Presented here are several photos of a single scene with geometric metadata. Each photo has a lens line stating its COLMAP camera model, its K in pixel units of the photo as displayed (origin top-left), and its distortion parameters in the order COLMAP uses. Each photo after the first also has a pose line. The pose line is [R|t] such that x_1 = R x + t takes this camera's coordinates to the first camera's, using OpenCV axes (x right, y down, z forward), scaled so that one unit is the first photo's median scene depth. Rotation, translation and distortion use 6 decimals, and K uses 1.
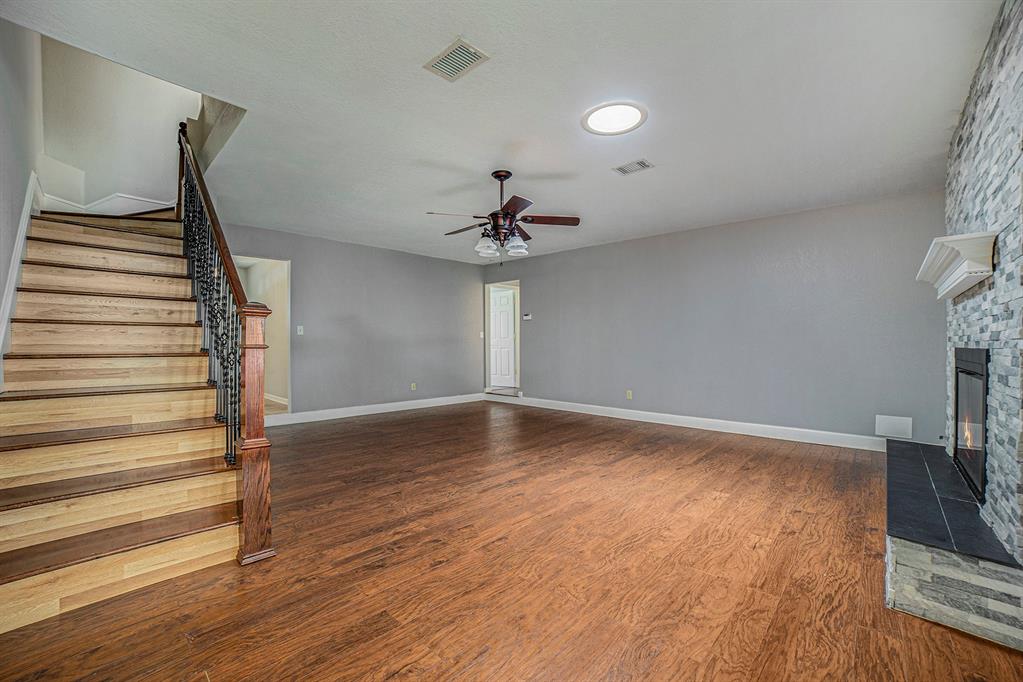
lens RADIAL K [[421.5, 0, 517.6], [0, 421.5, 344.8], [0, 0, 1]] dist [-0.113198, 0.035901]
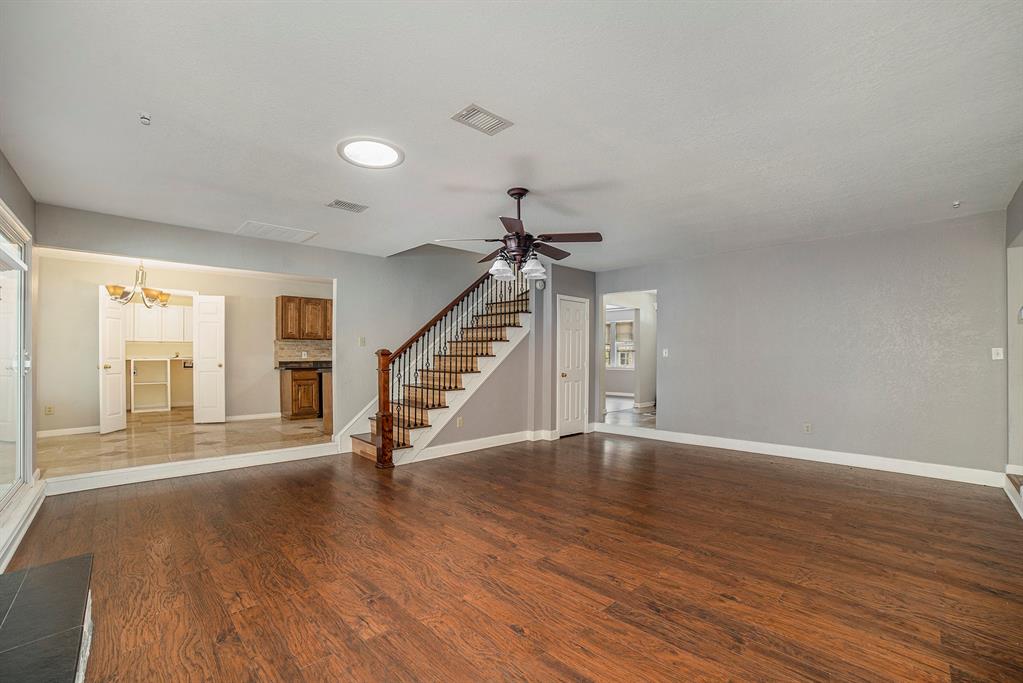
lens RADIAL K [[427.1, 0, 493.4], [0, 427.1, 352.3], [0, 0, 1]] dist [-0.102687, 0.032216]
pose [[-0.071828, -0.009489, -0.997372, 1.171333], [-0.005538, 0.999943, -0.009114, -0.050812], [0.997402, 0.004869, -0.071876, 1.296852]]
